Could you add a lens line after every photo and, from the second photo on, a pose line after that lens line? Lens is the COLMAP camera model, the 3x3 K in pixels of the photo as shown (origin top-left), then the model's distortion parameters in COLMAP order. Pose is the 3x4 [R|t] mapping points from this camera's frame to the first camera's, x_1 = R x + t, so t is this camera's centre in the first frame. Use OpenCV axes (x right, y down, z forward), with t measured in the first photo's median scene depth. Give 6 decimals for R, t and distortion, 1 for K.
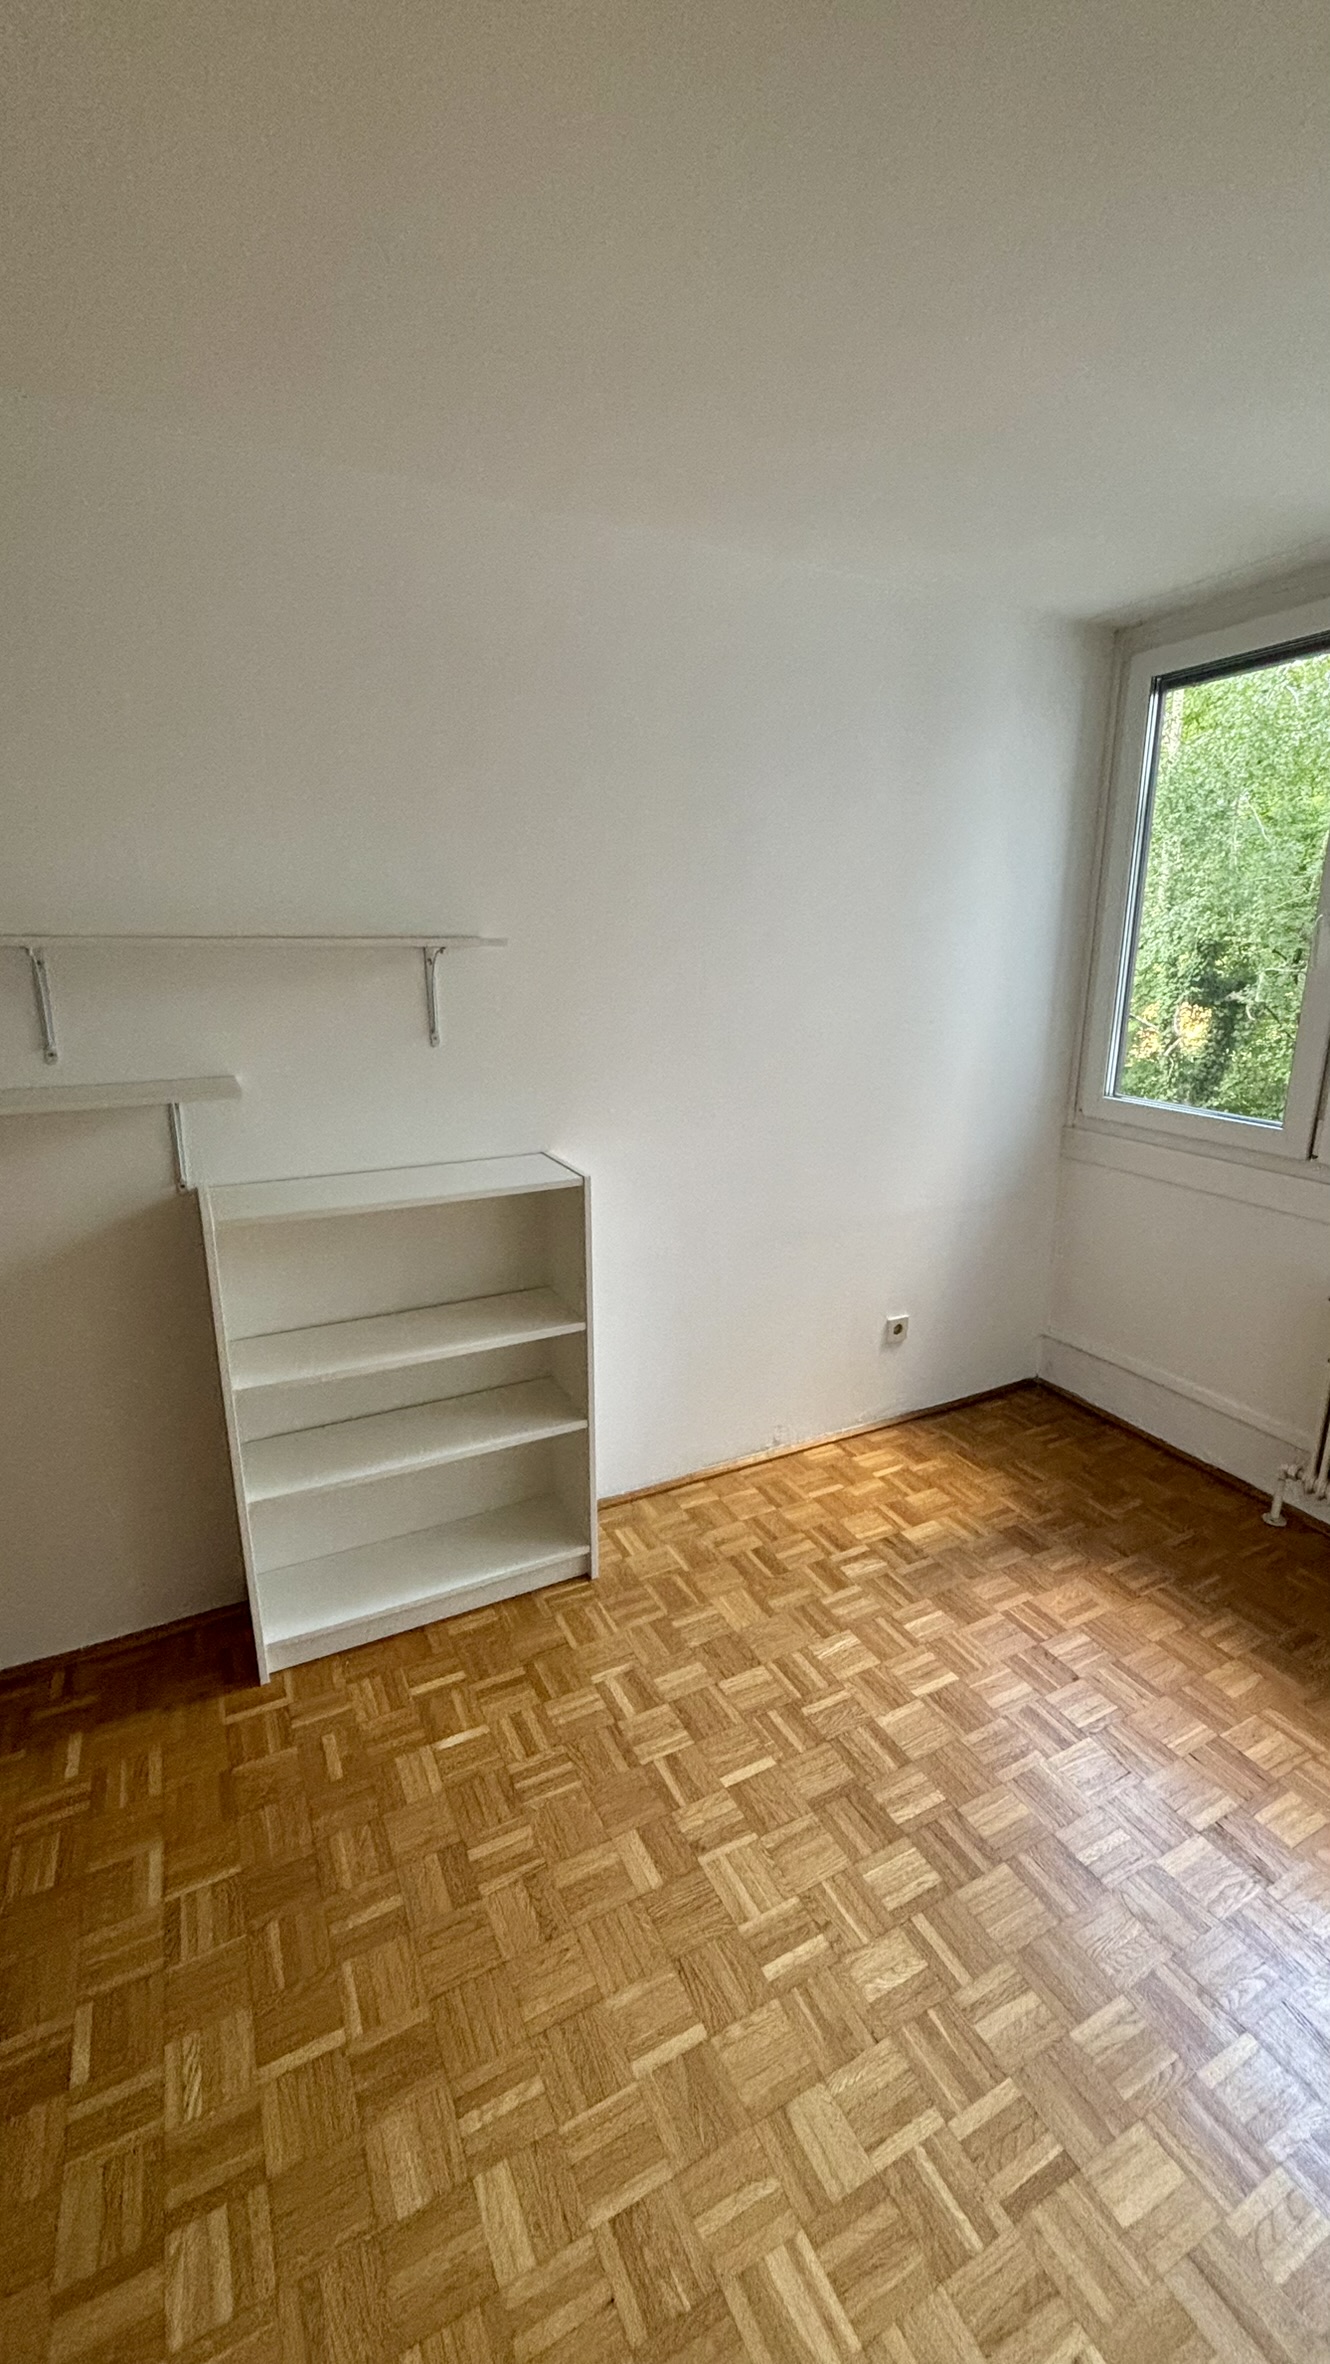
lens RADIAL K [[955.6, 0, 666.9], [0, 955.6, 1174.5], [0, 0, 1]] dist [0.001270, 0.000361]
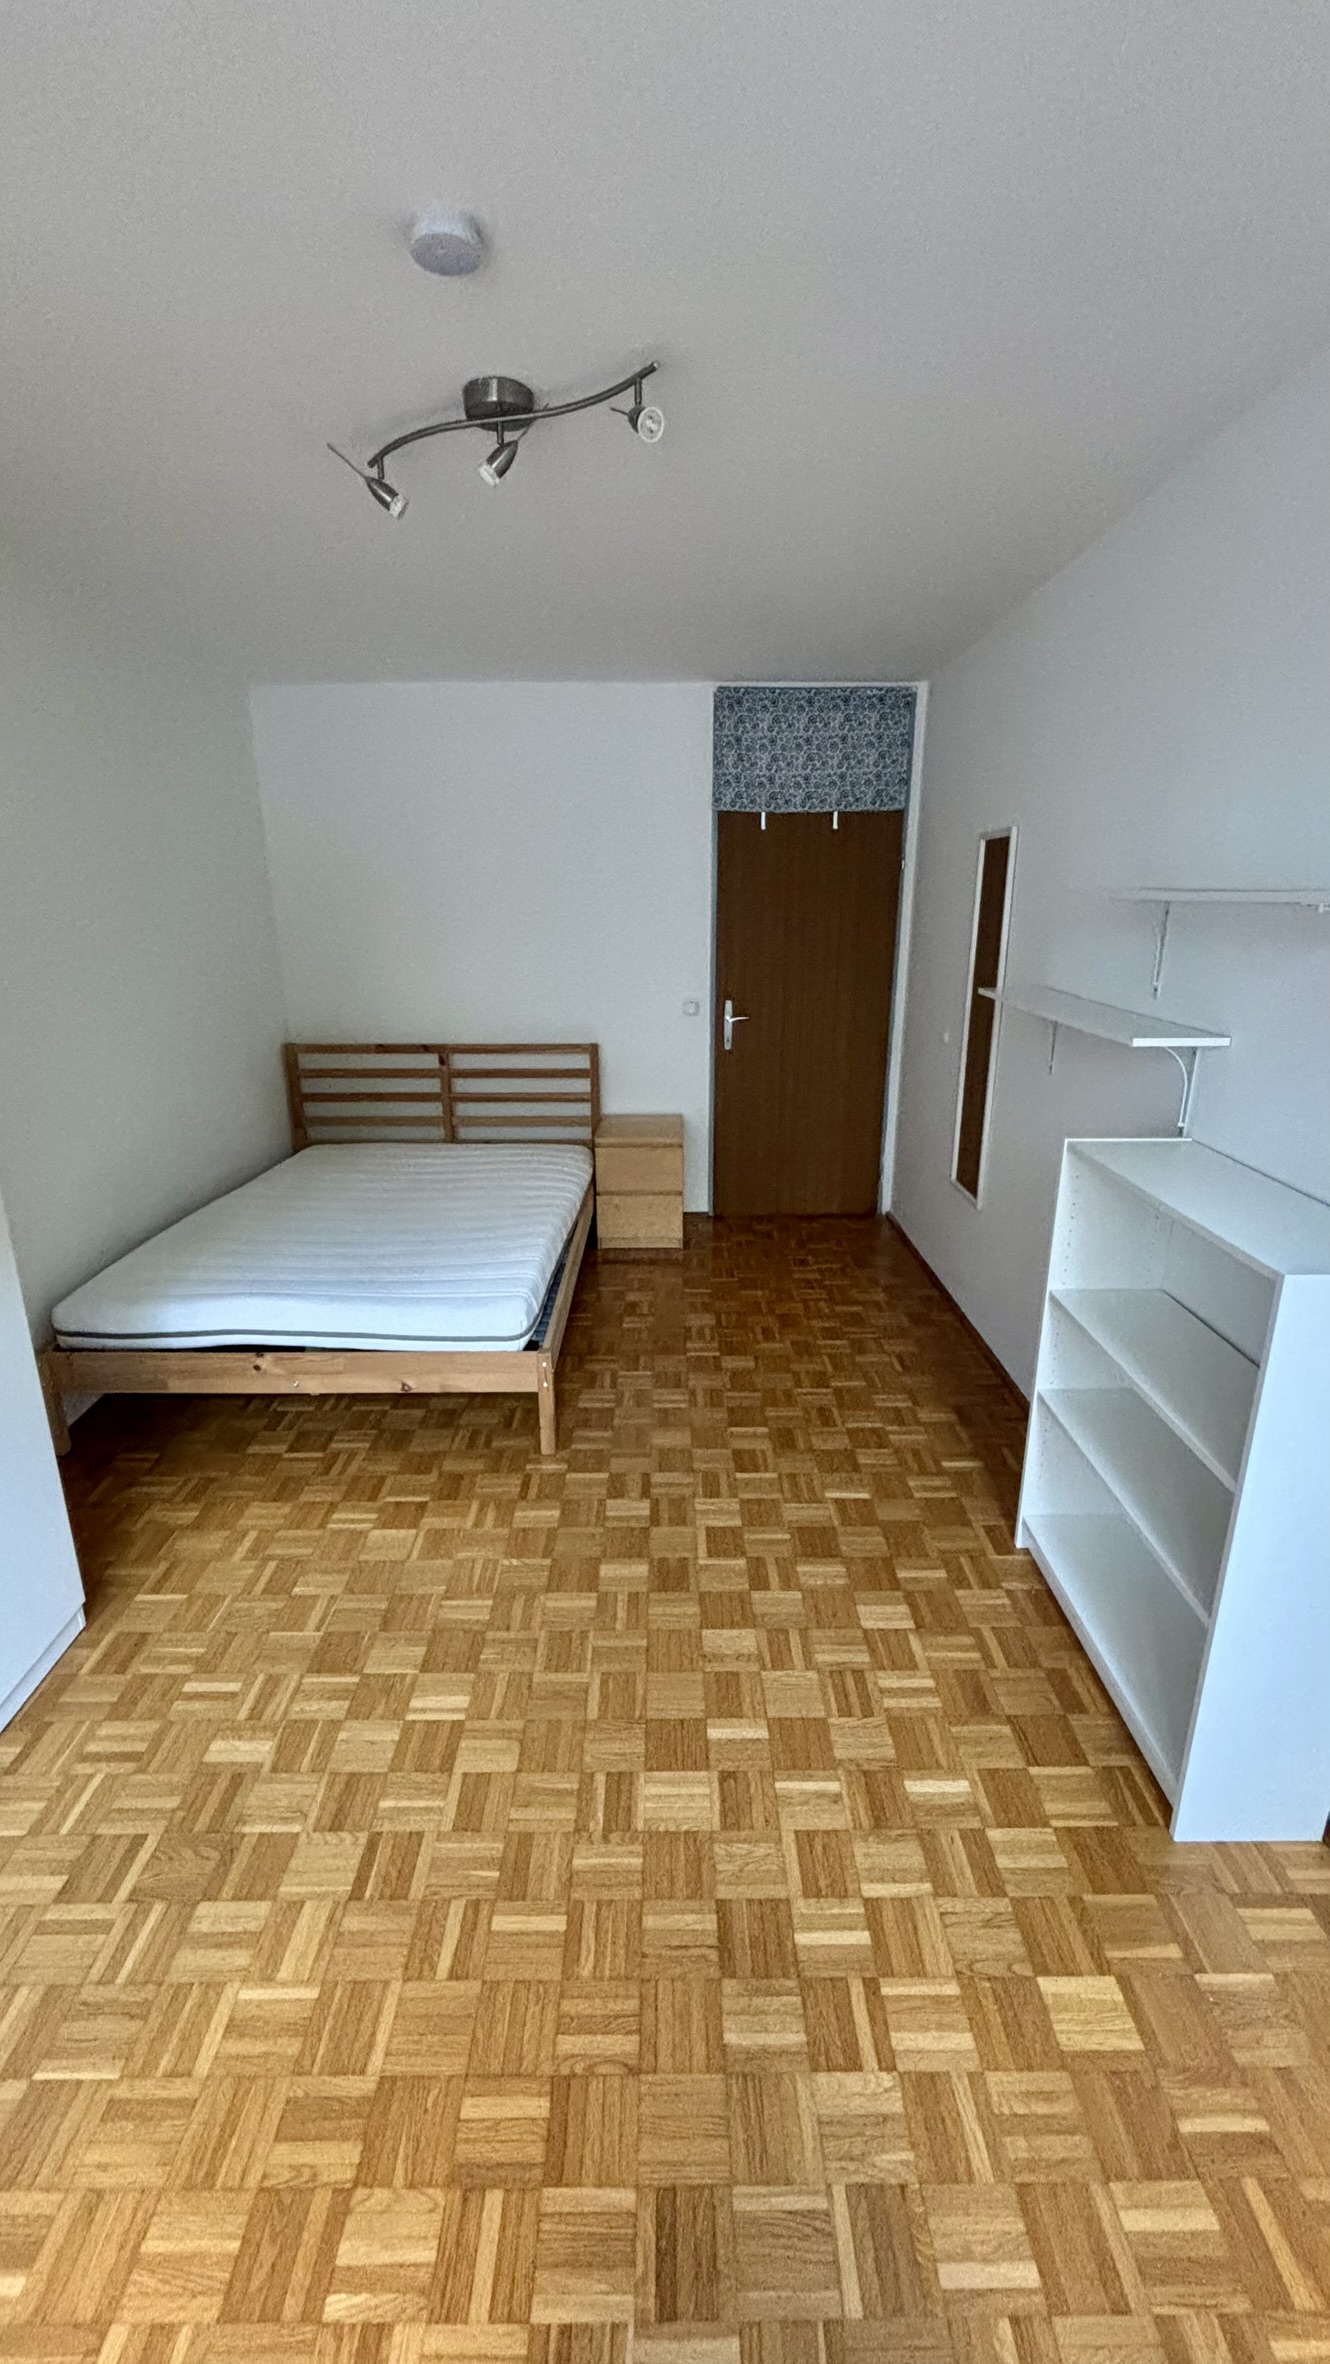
lens RADIAL K [[940.6, 0, 667.8], [0, 940.6, 1174.3], [0, 0, 1]] dist [0.000493, 0.000300]
pose [[-0.453068, 0.246511, -0.856716, 0.637265], [-0.213868, 0.902888, 0.372899, -0.205232], [0.865442, 0.352172, -0.356349, 0.891370]]
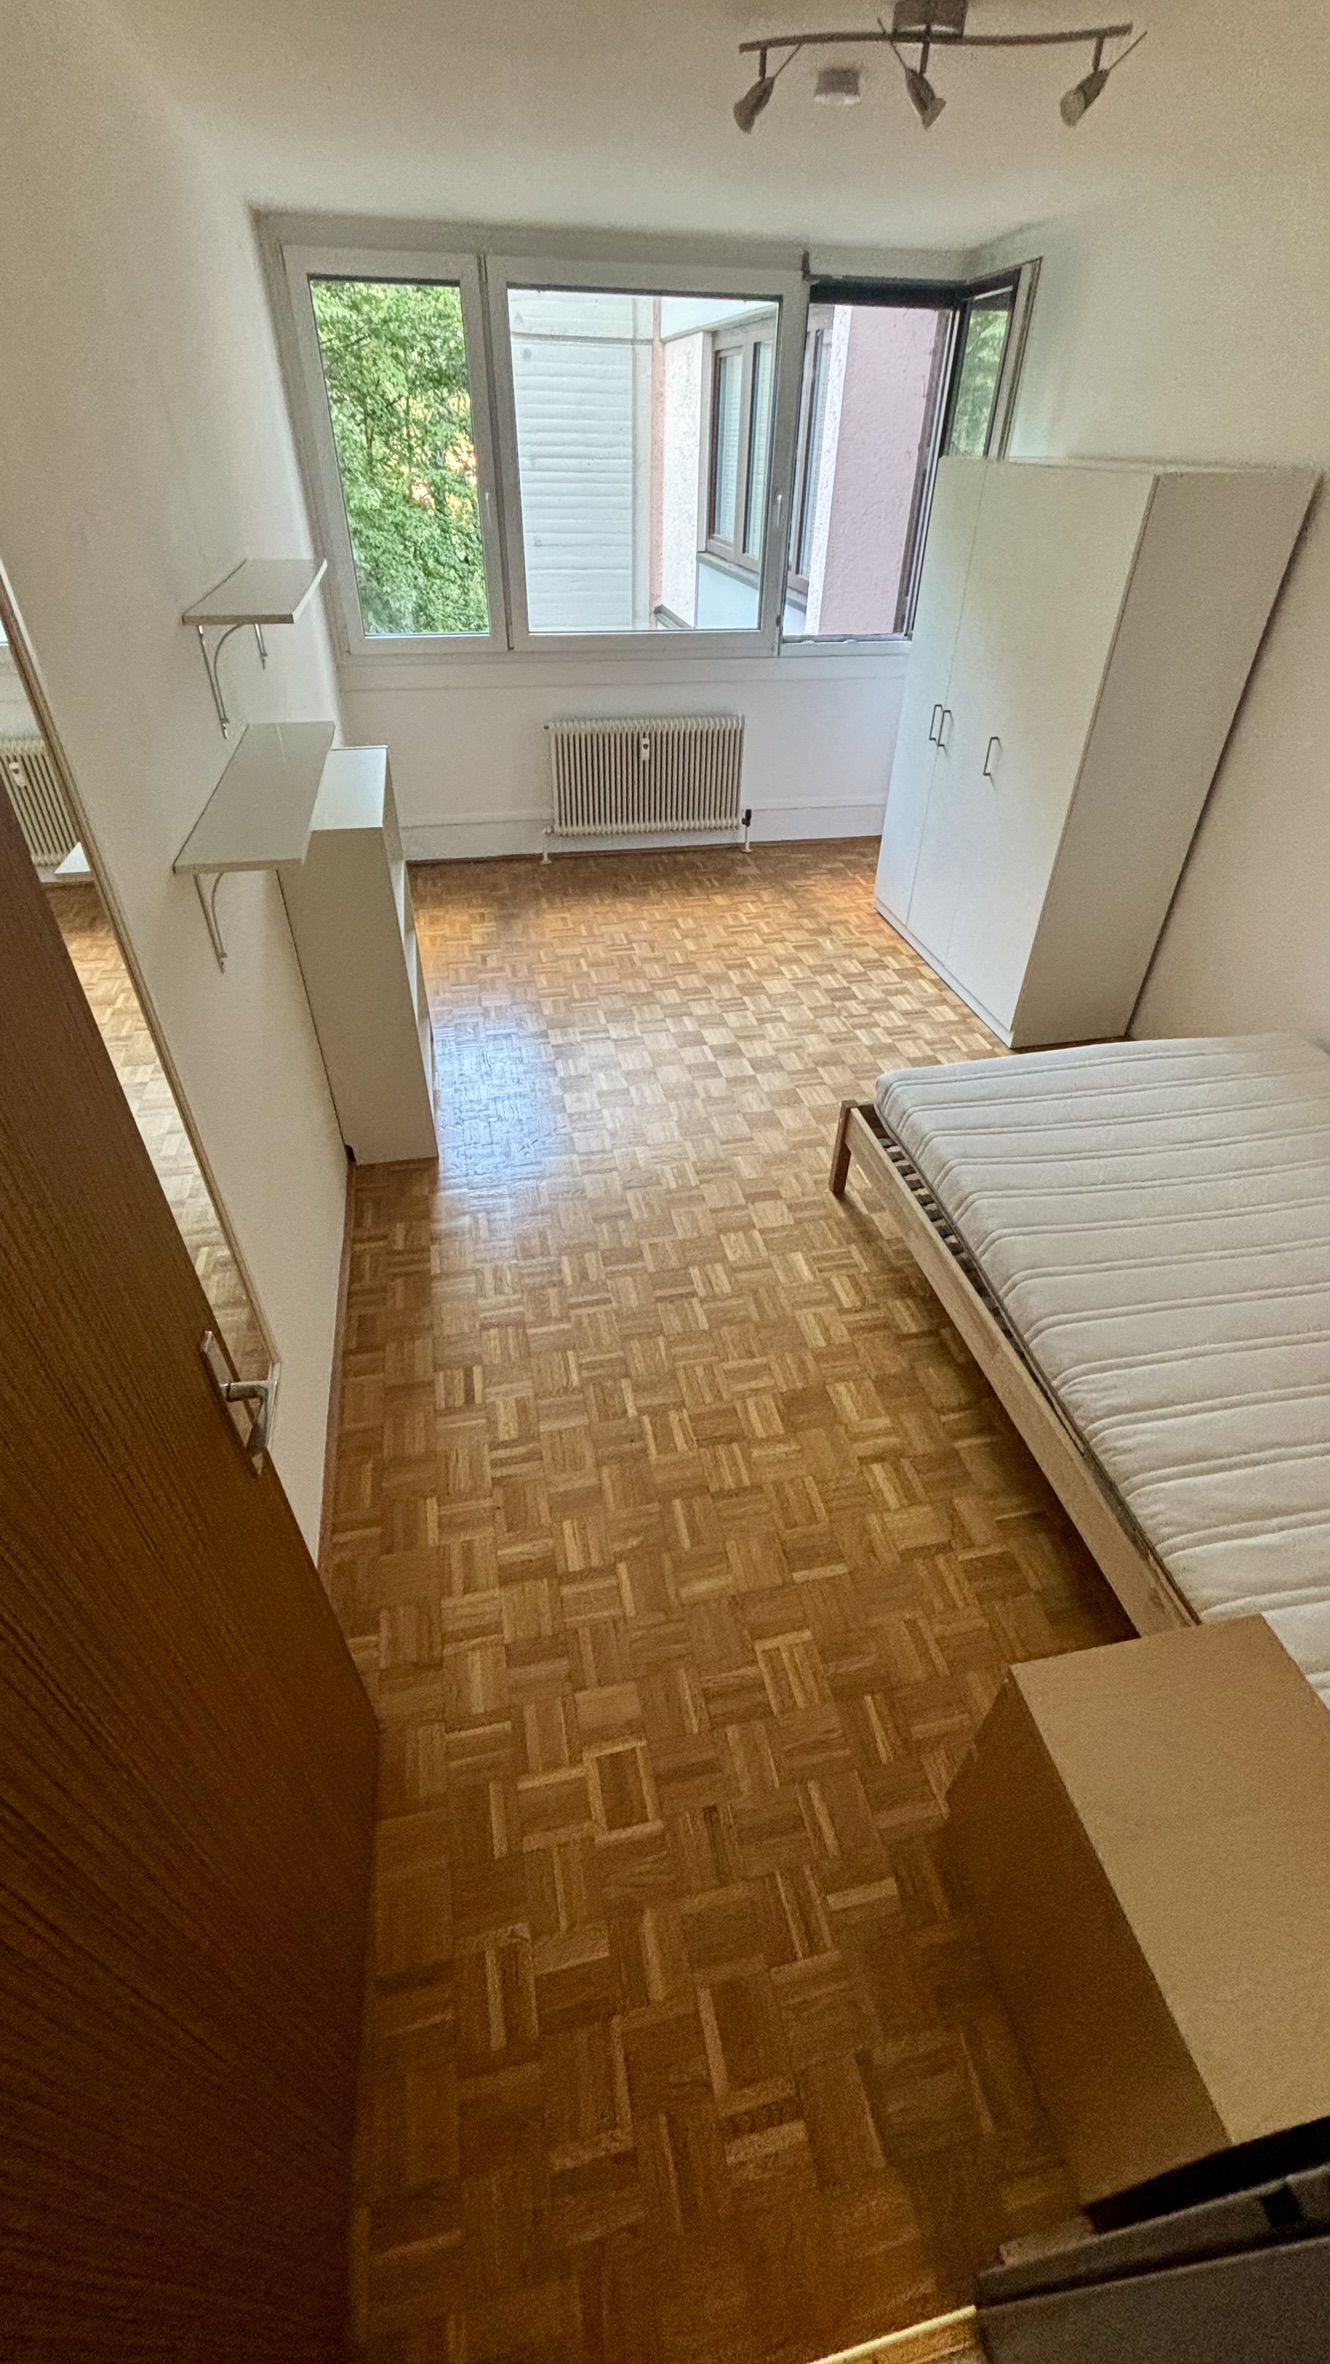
lens RADIAL K [[970.2, 0, 667.8], [0, 970.2, 1206.8], [0, 0, 1]] dist [-0.022679, 0.000066]
pose [[0.257250, -0.611919, 0.747916, -1.523614], [0.223033, 0.790664, 0.570181, -0.188980], [-0.940255, 0.020131, 0.339876, 0.151268]]
